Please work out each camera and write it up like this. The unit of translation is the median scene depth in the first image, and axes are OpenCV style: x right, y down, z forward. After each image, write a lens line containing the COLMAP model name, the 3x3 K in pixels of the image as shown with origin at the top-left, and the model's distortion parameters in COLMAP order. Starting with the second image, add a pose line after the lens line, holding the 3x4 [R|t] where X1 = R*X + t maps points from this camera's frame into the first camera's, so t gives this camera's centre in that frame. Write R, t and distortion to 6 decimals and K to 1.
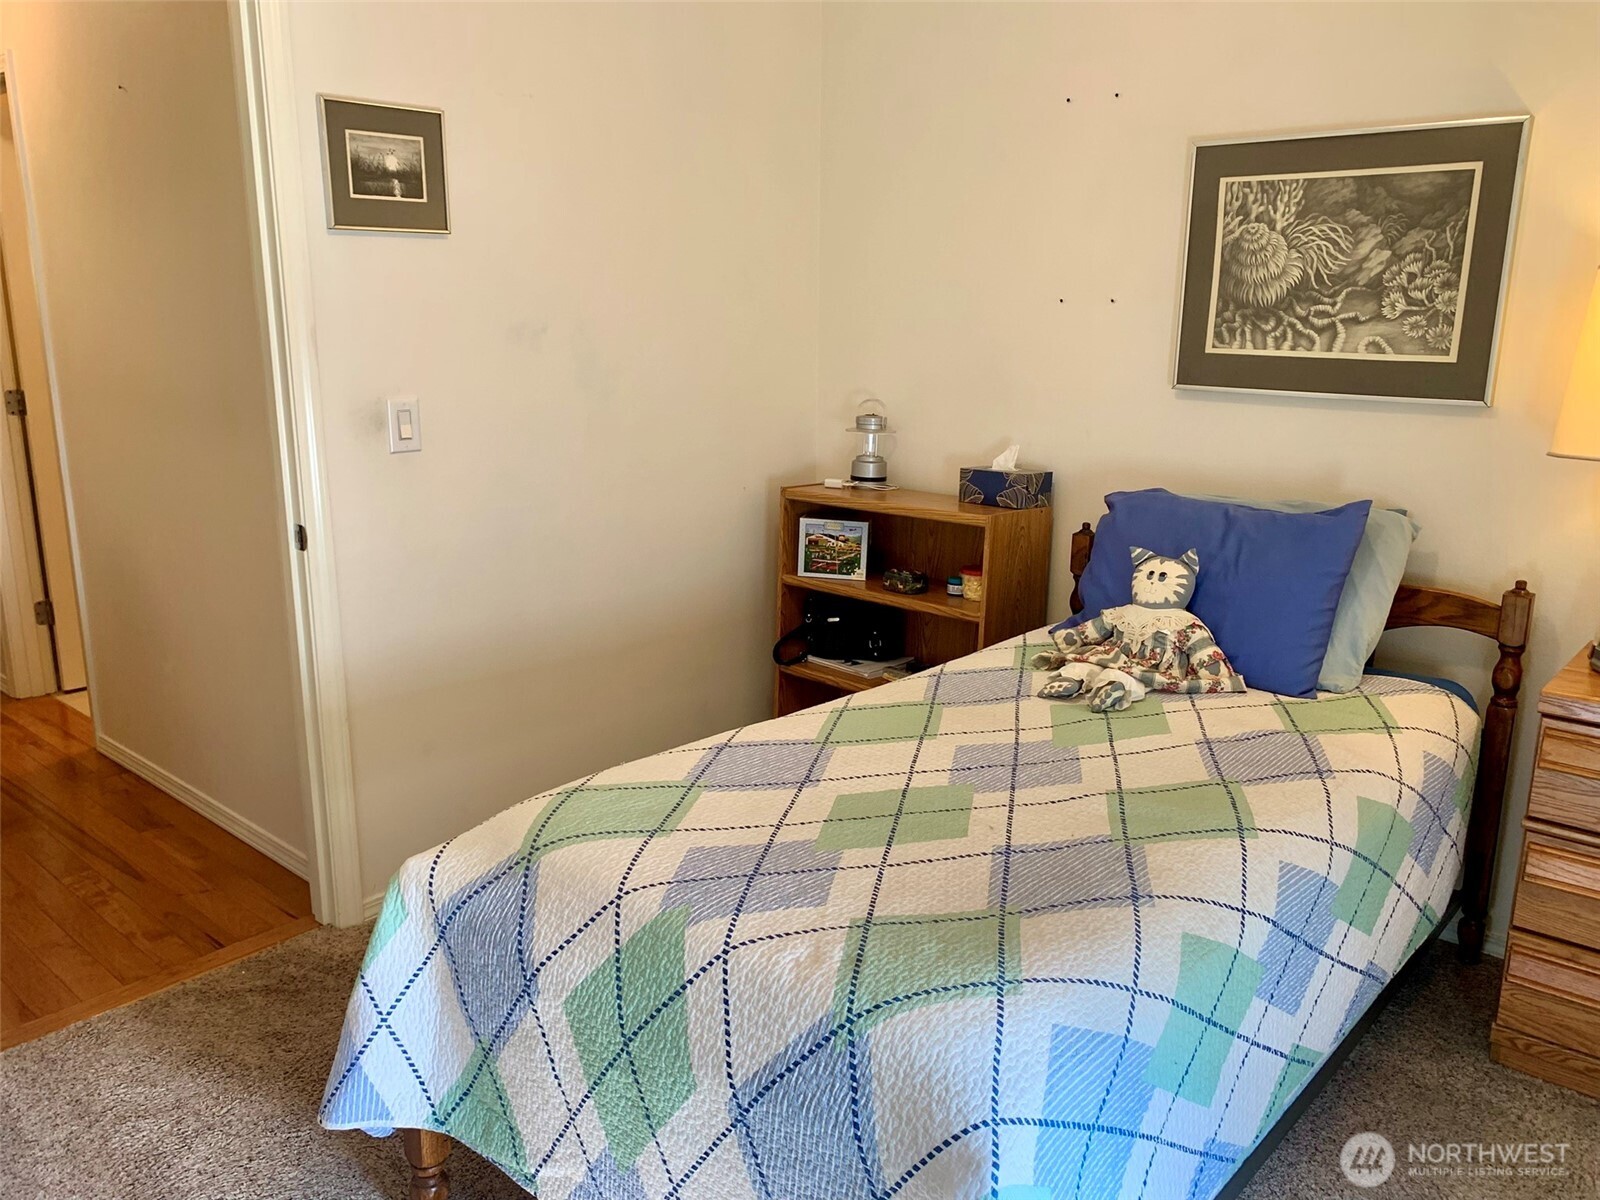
lens RADIAL K [[1217.0, 0, 794.1], [0, 1217.0, 596.8], [0, 0, 1]] dist [0.033042, -0.032523]
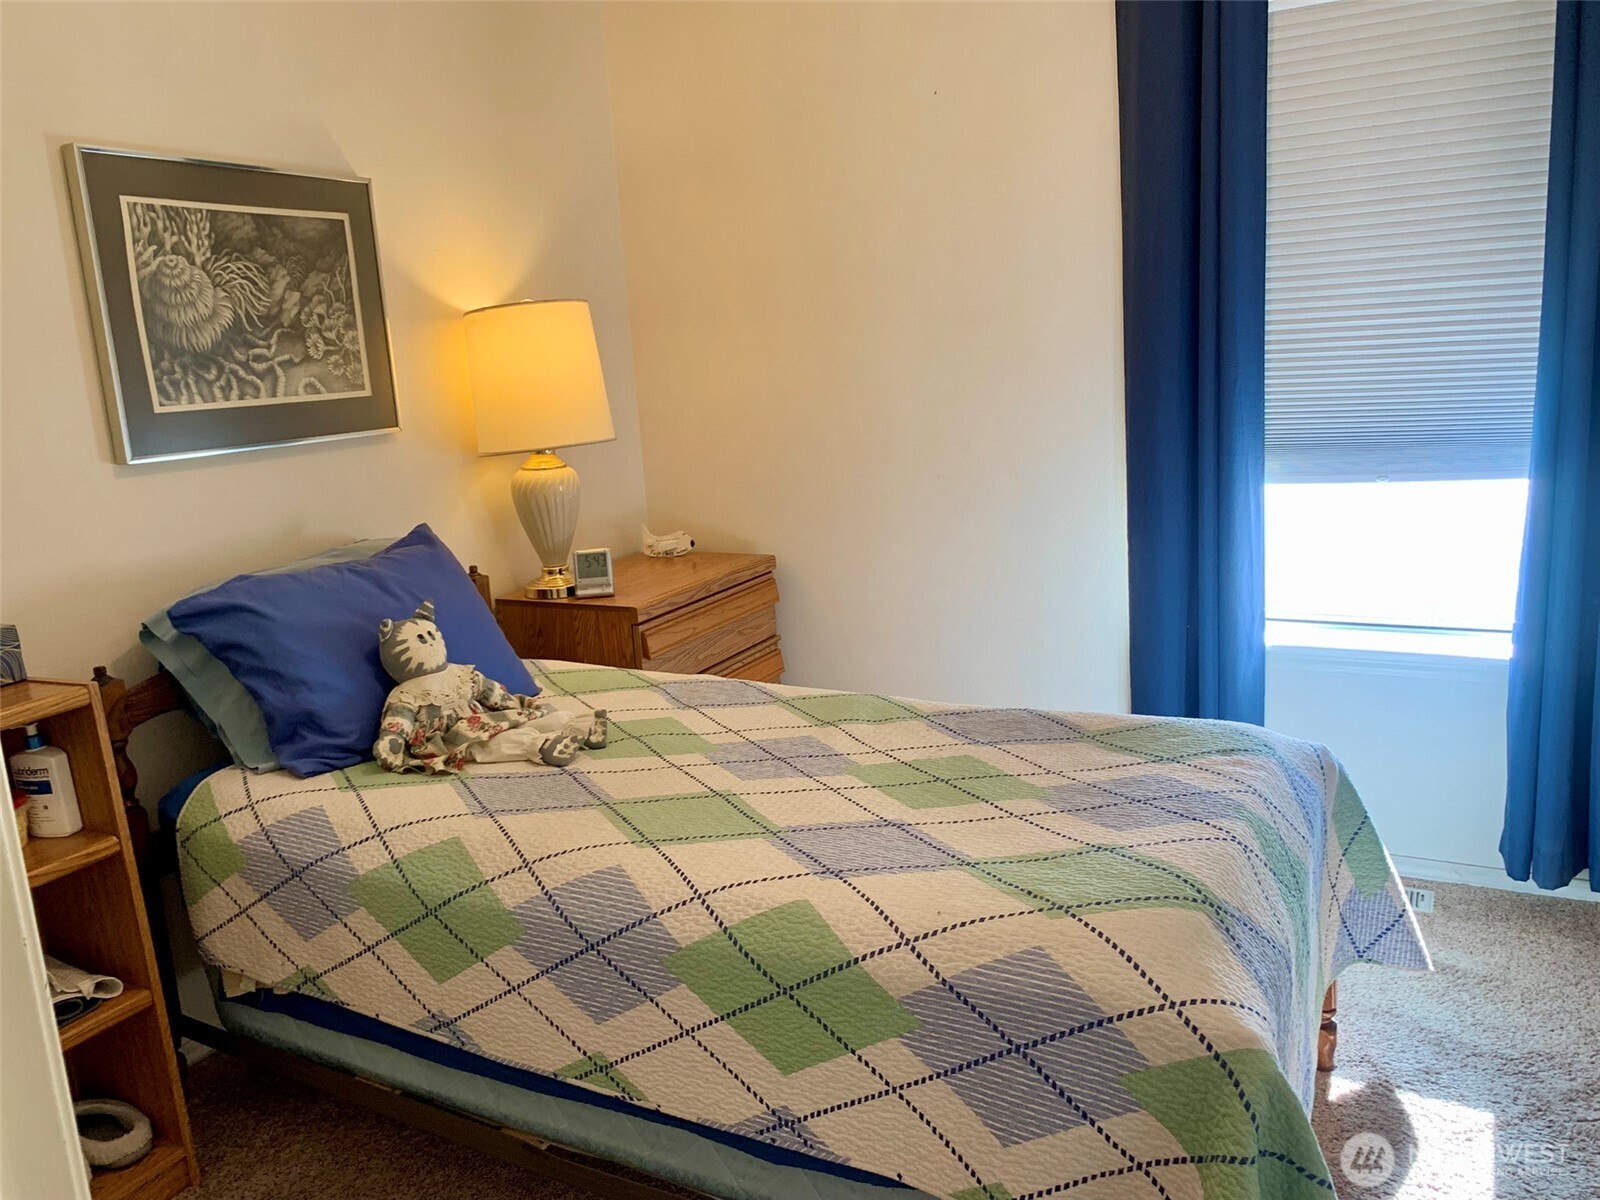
lens RADIAL K [[1217.0, 0, 790.8], [0, 1217.0, 596.6], [0, 0, 1]] dist [0.033042, -0.032523]
pose [[-0.241193, -0.194314, 0.950825, -0.583707], [0.286965, 0.921658, 0.261147, -0.191726], [-0.927080, 0.335841, -0.166536, 0.844881]]
